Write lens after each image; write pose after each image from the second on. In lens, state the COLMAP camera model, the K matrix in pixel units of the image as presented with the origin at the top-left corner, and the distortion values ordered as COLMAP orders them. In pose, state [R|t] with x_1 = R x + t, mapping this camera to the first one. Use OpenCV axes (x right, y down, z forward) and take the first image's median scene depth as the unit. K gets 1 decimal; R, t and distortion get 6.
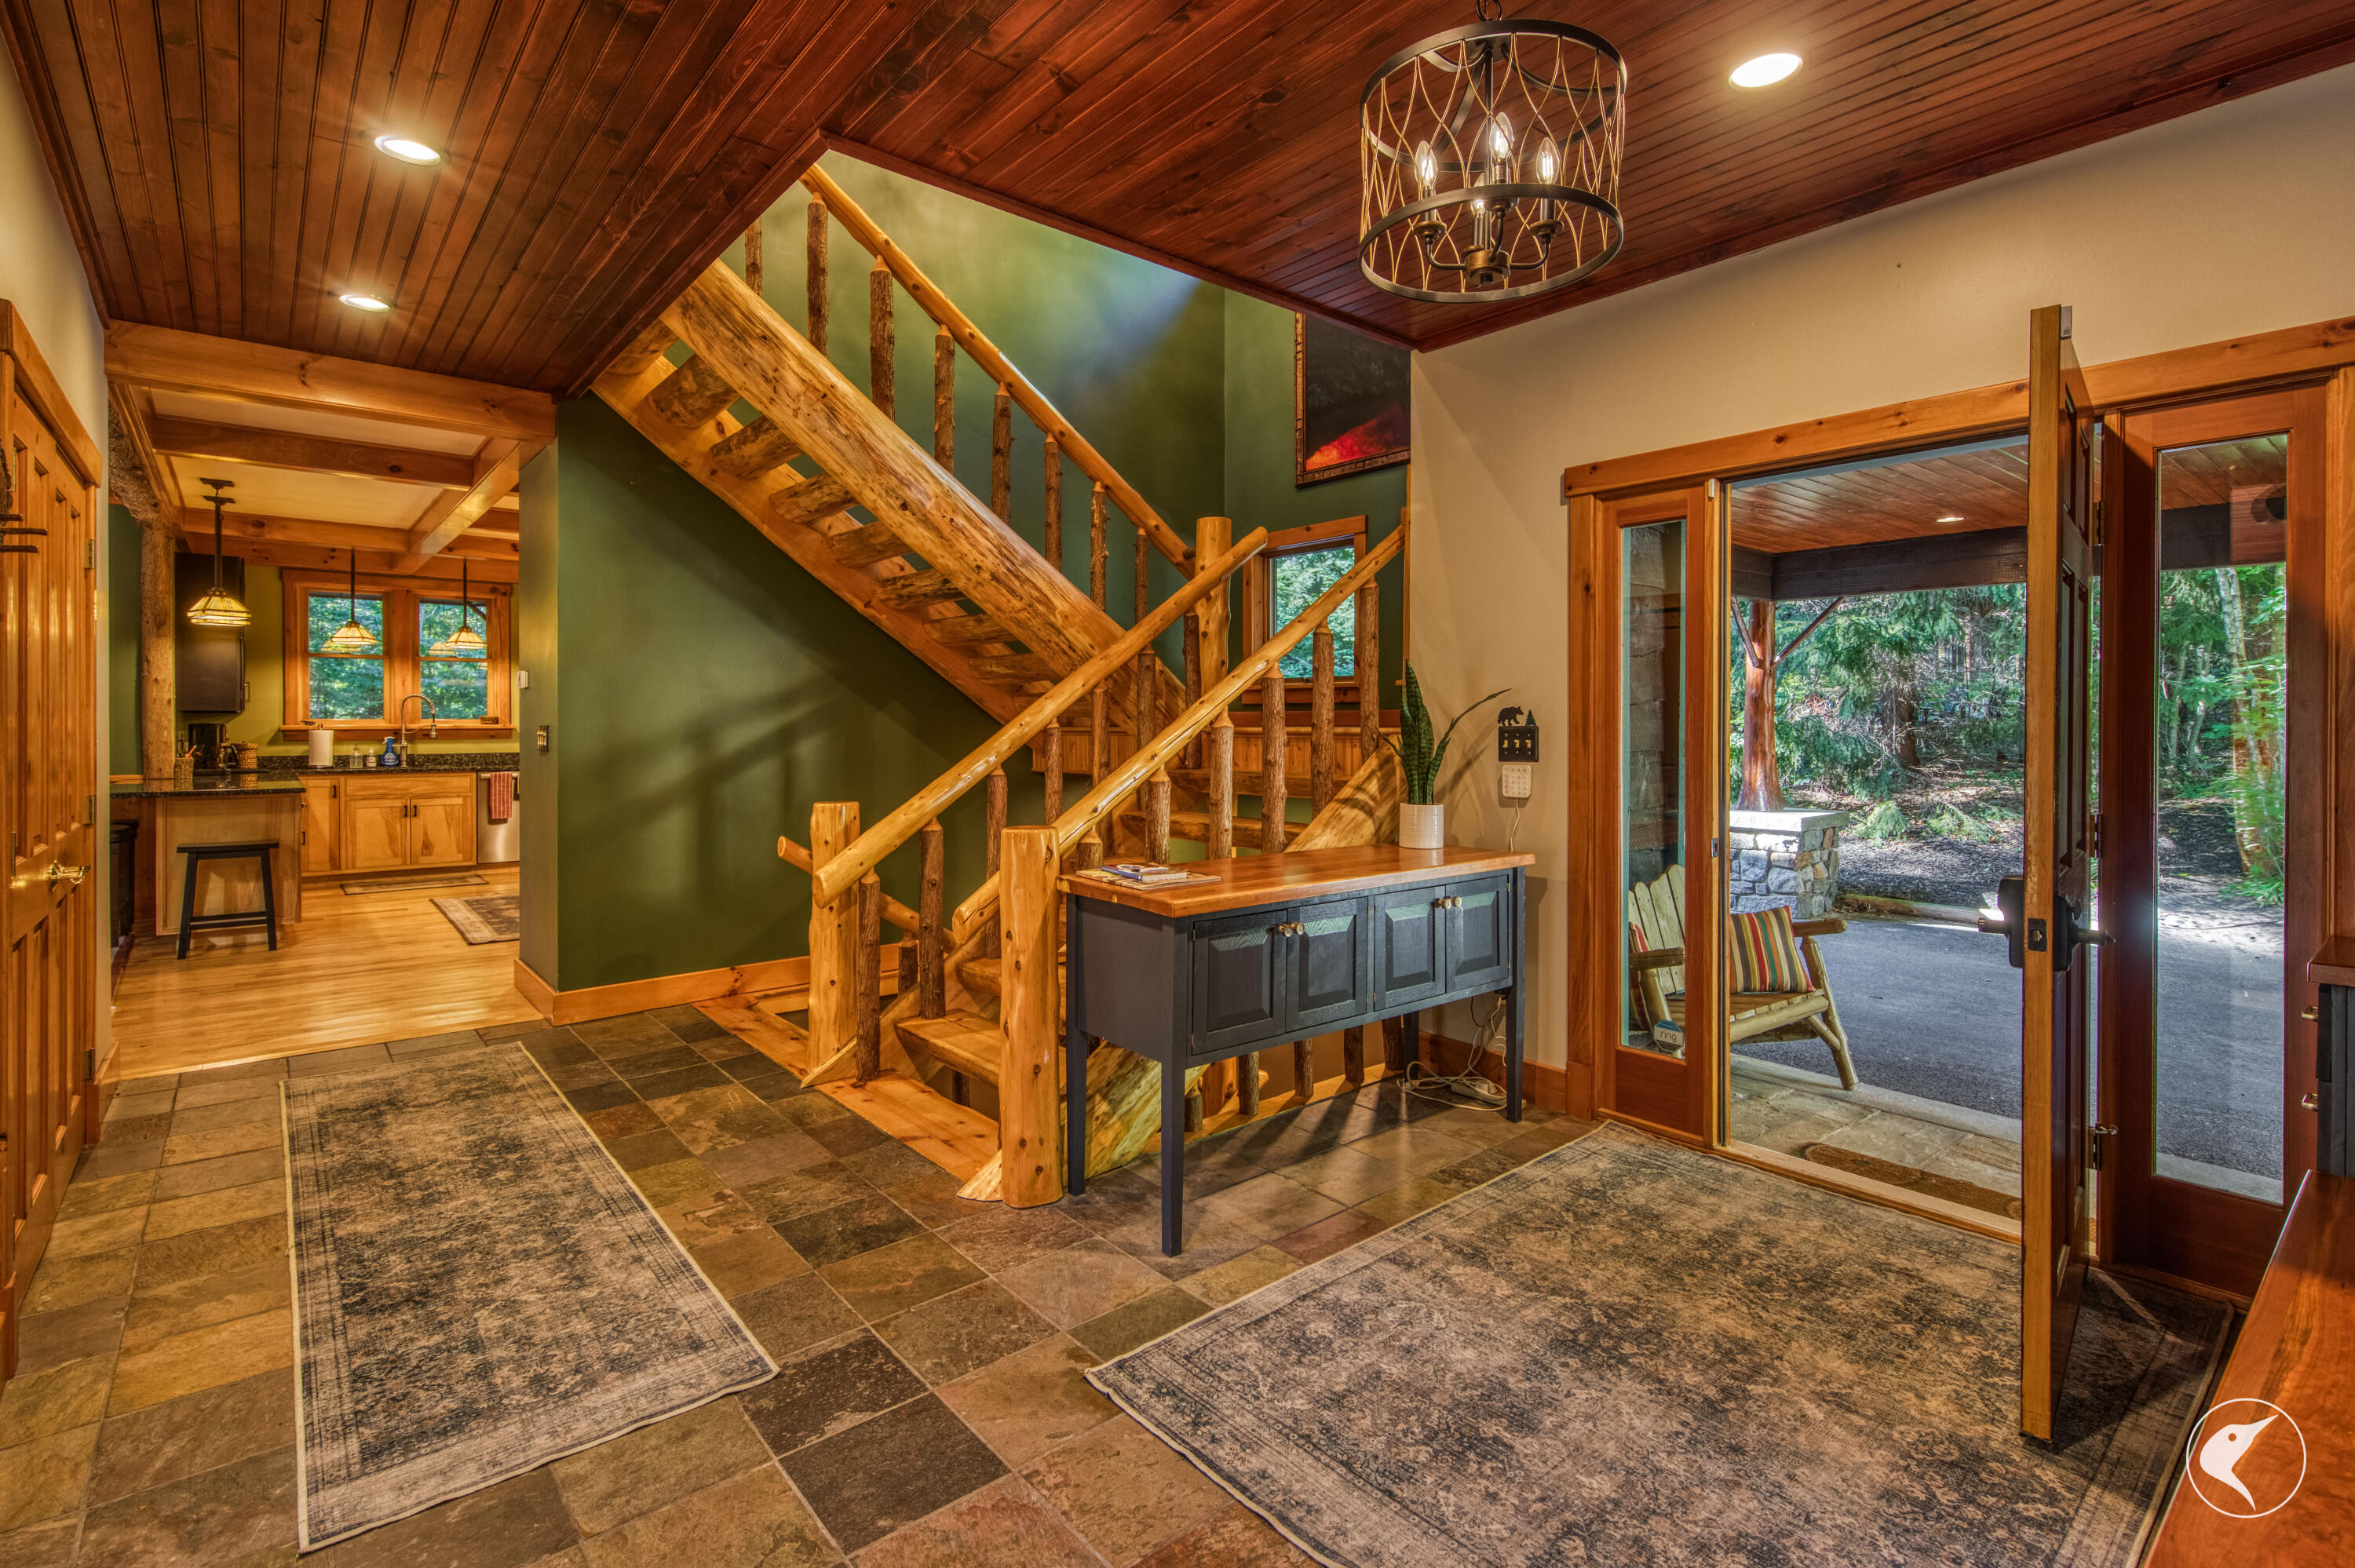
lens RADIAL K [[1106.2, 0, 1214.3], [0, 1106.2, 738.5], [0, 0, 1]] dist [-0.000218, -0.000111]
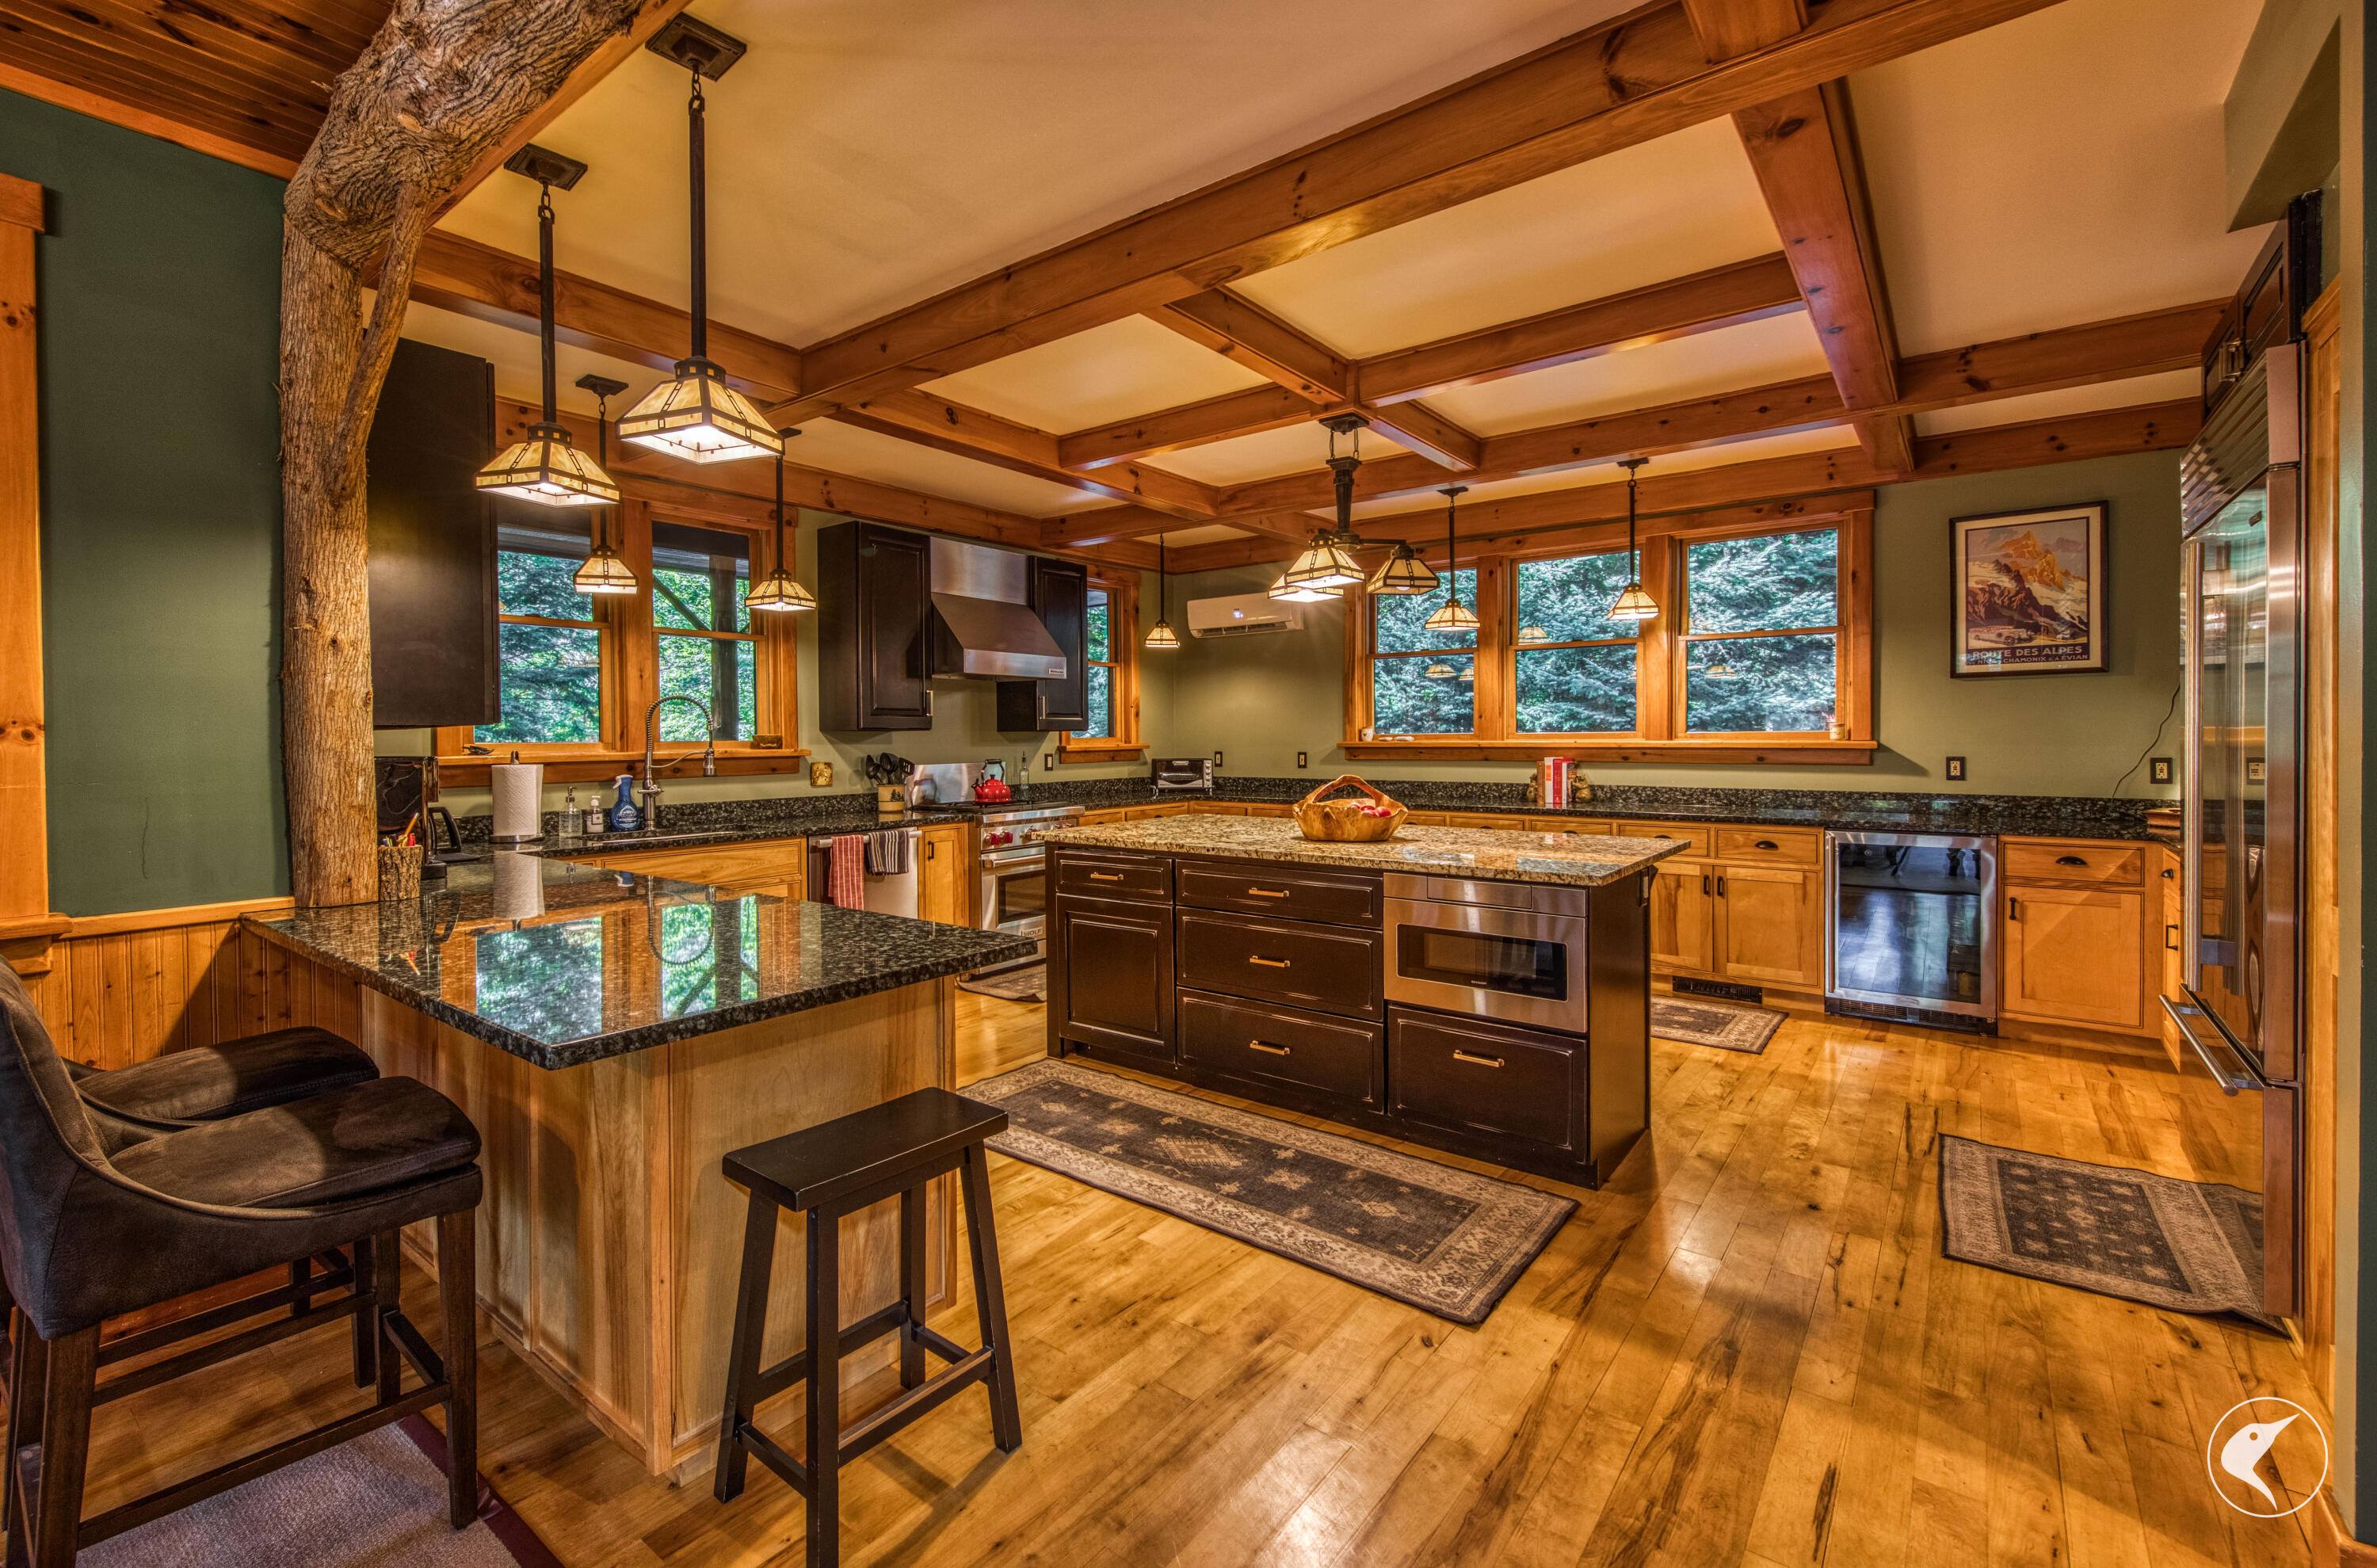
lens RADIAL K [[1023.7, 0, 1190.0], [0, 1023.7, 758.6], [0, 0, 1]] dist [0.000014, 0.000010]
pose [[0.980669, -0.008720, 0.195478, -0.579260], [0.006602, 0.999912, 0.011486, -0.013101], [-0.195561, -0.009973, 0.980641, 0.467772]]
